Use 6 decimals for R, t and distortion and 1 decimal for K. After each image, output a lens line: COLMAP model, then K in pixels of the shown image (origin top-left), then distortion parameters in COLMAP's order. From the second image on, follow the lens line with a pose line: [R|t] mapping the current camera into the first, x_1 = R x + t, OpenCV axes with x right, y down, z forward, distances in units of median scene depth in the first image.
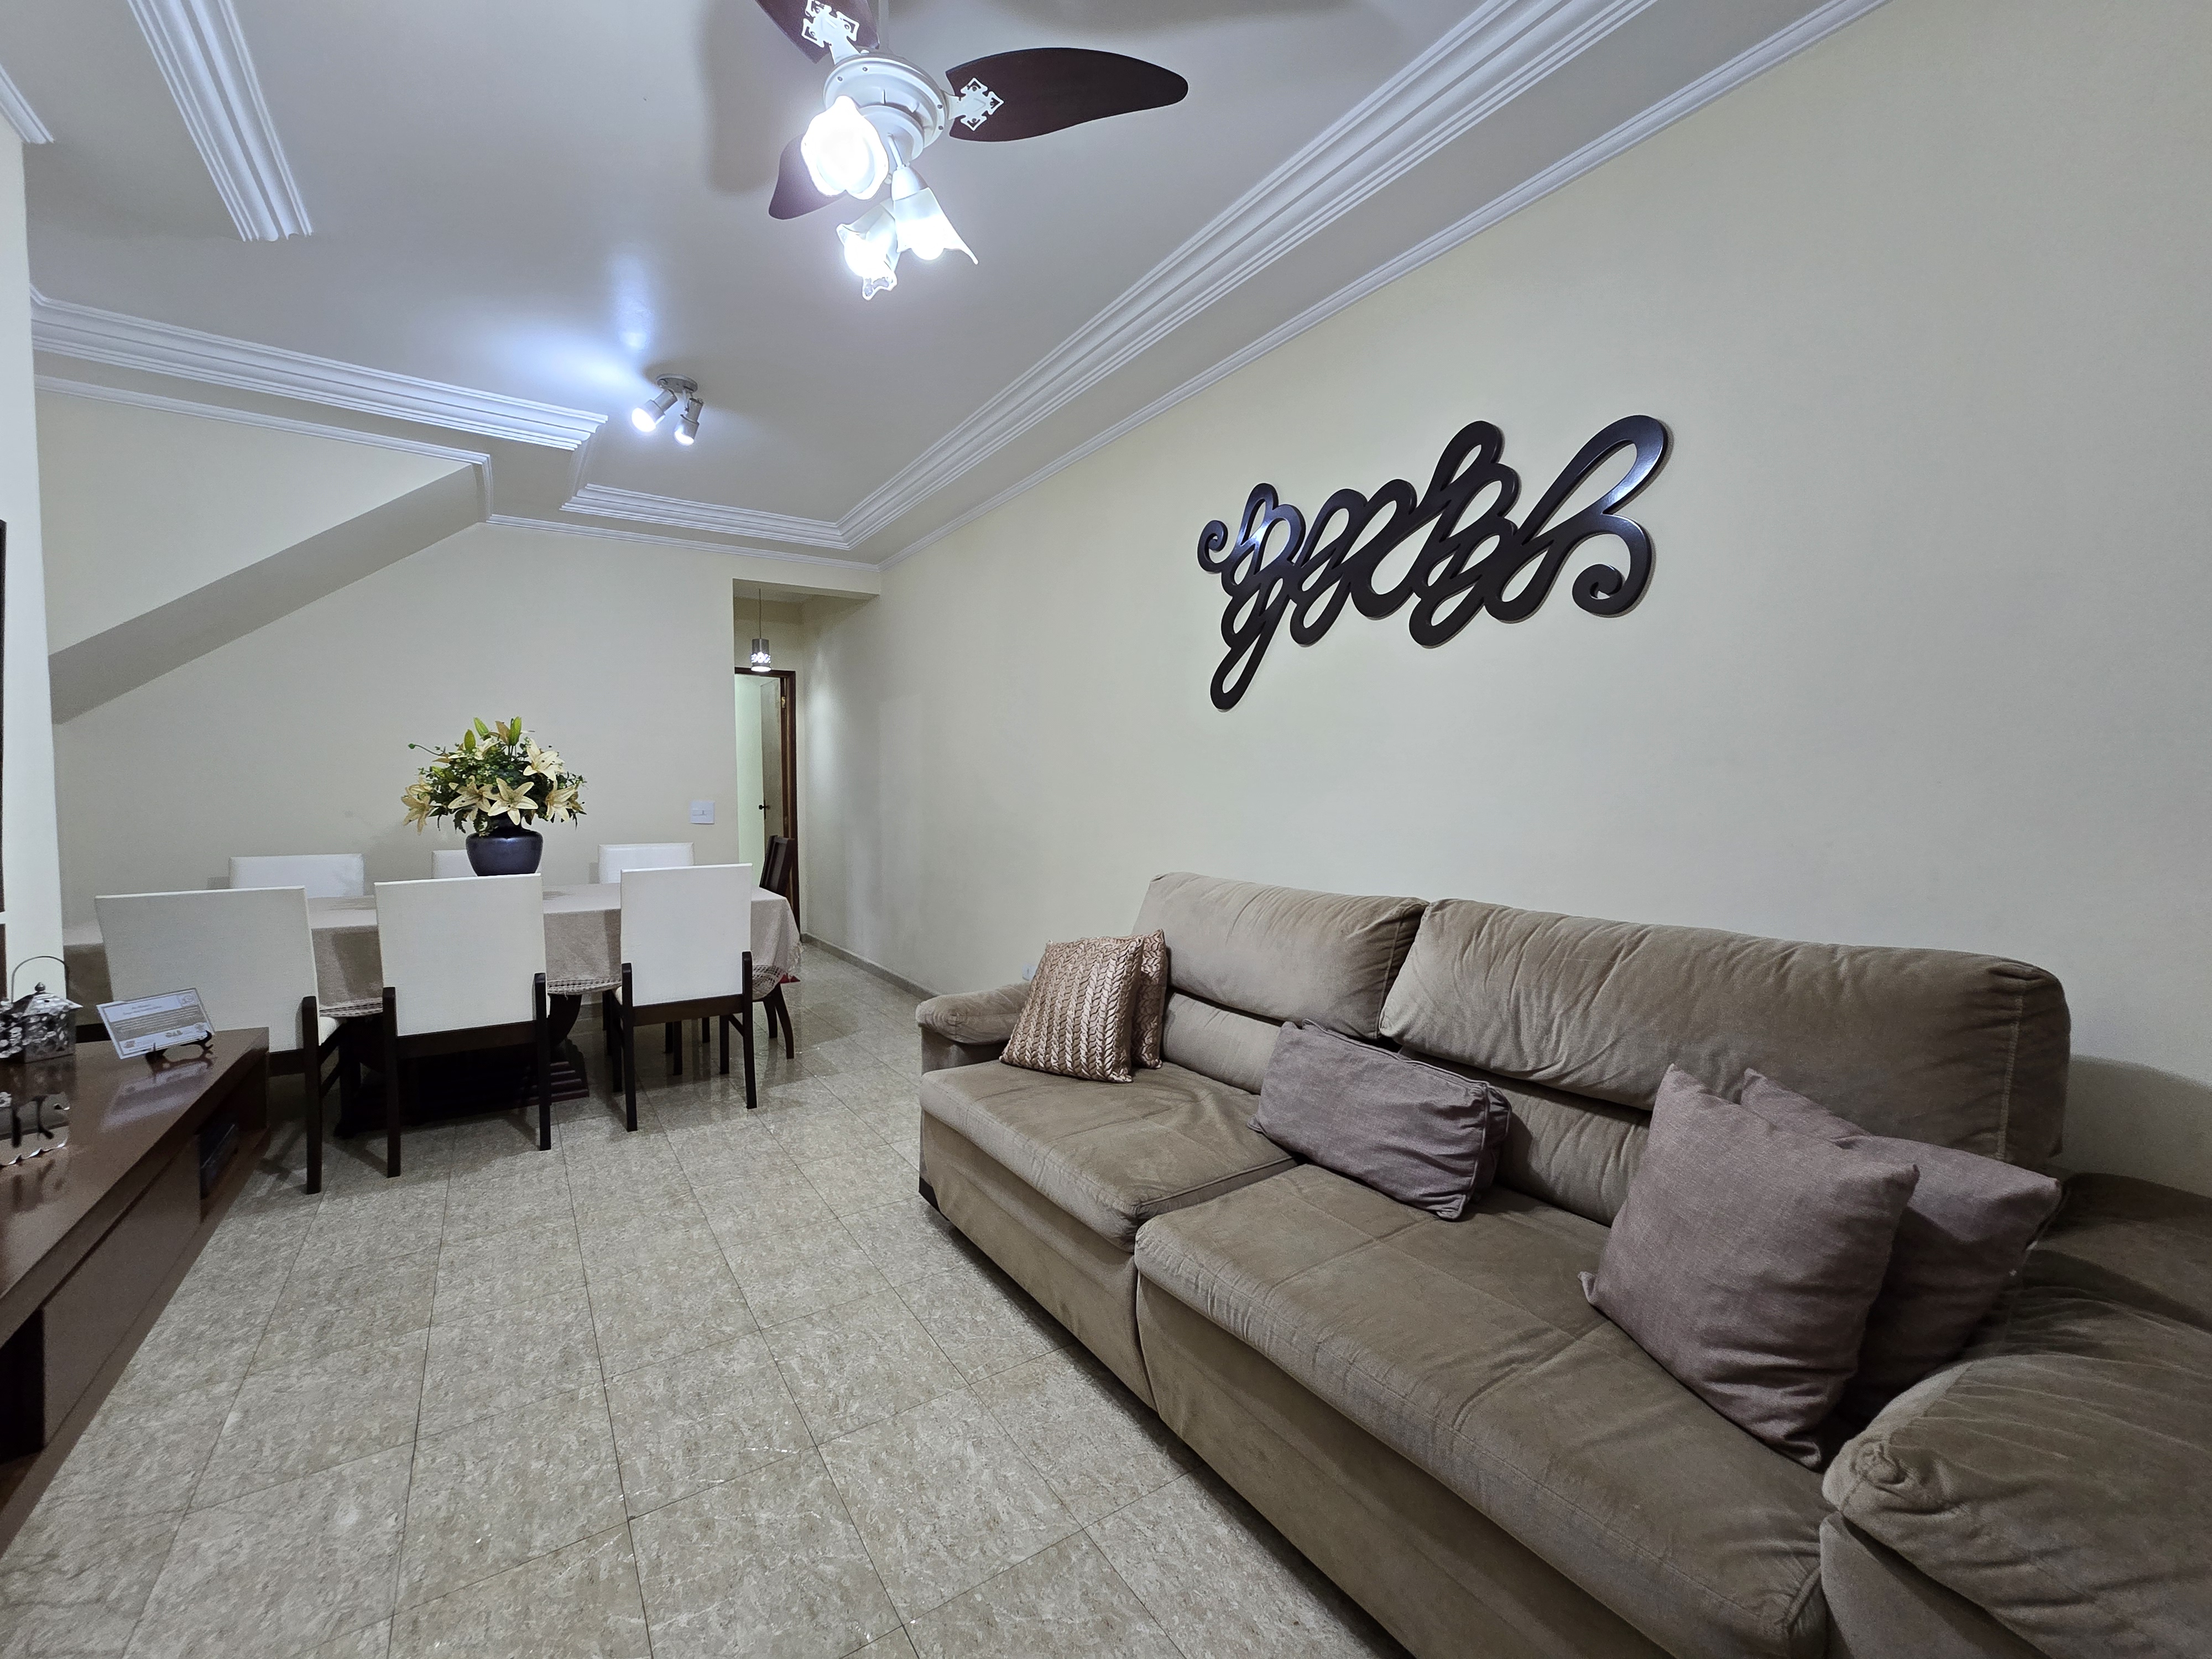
lens RADIAL K [[901.1, 0, 1104.7], [0, 901.1, 831.4], [0, 0, 1]] dist [0.003797, -0.004737]
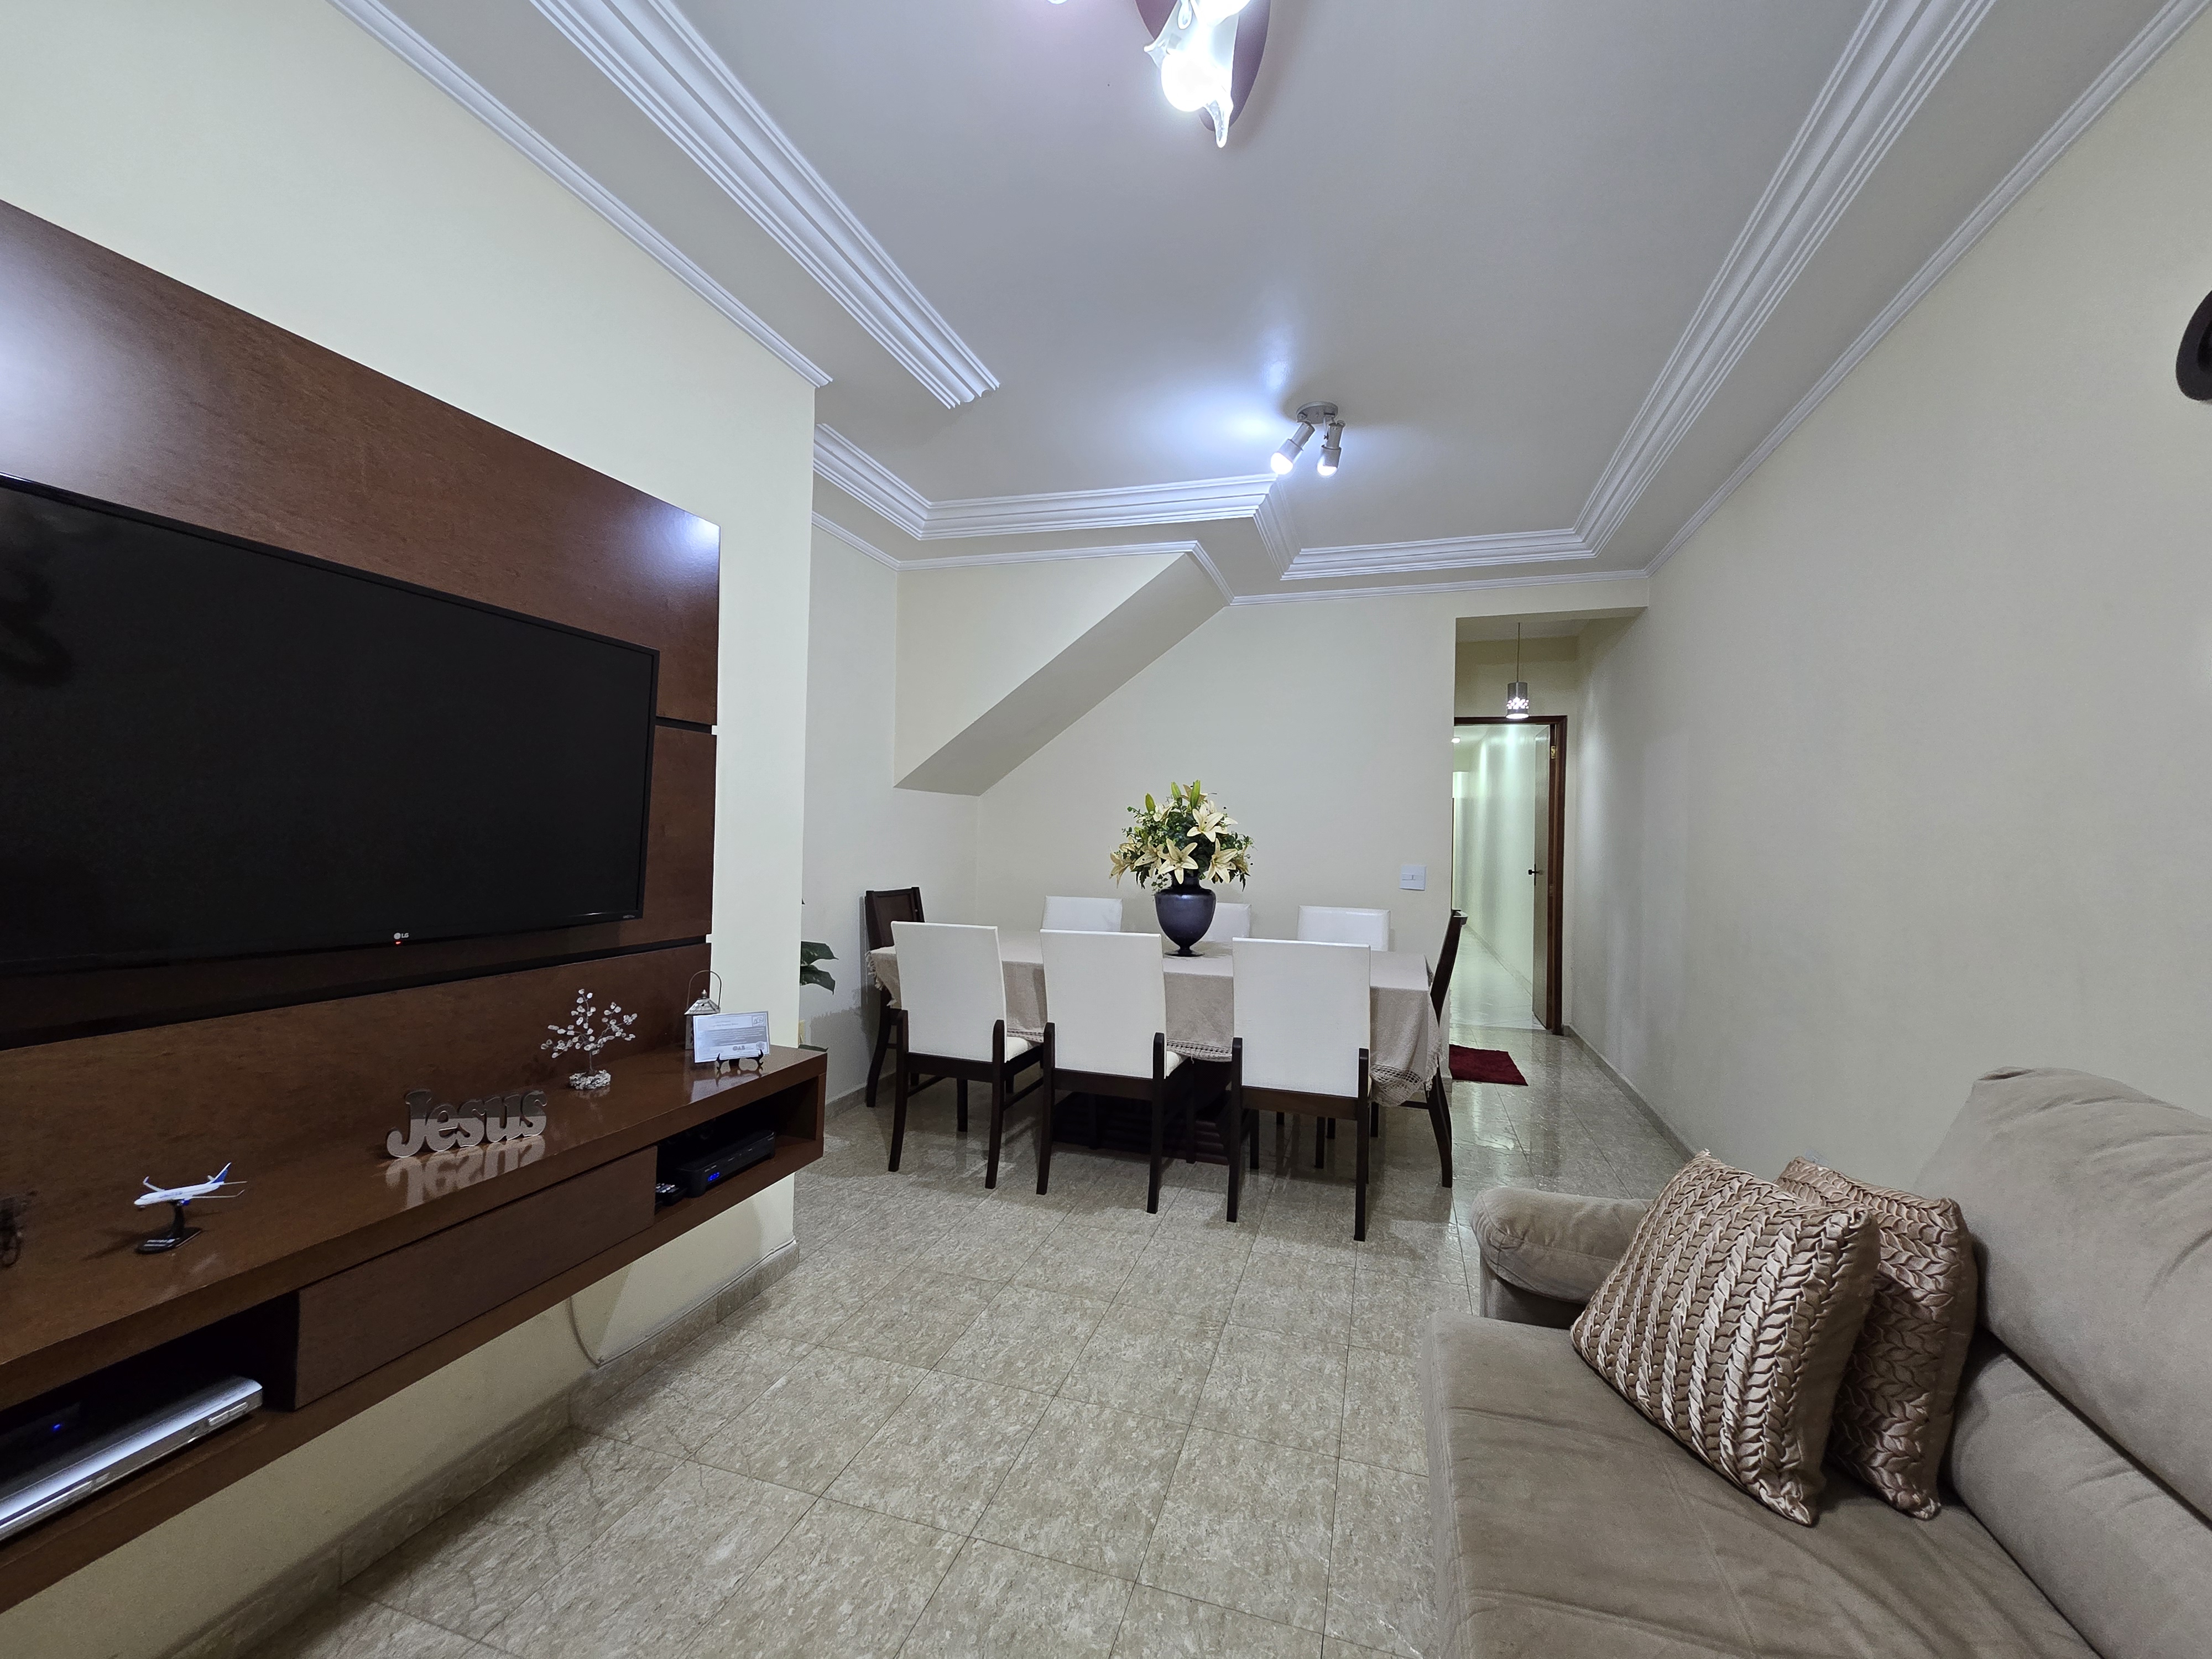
lens RADIAL K [[902.5, 0, 1109.1], [0, 902.5, 829.8], [0, 0, 1]] dist [-0.000885, -0.000146]
pose [[0.626544, 0.006941, -0.779355, 0.160925], [-0.057735, 0.997626, -0.037530, -0.037142], [0.777245, 0.068510, 0.625457, 0.409958]]
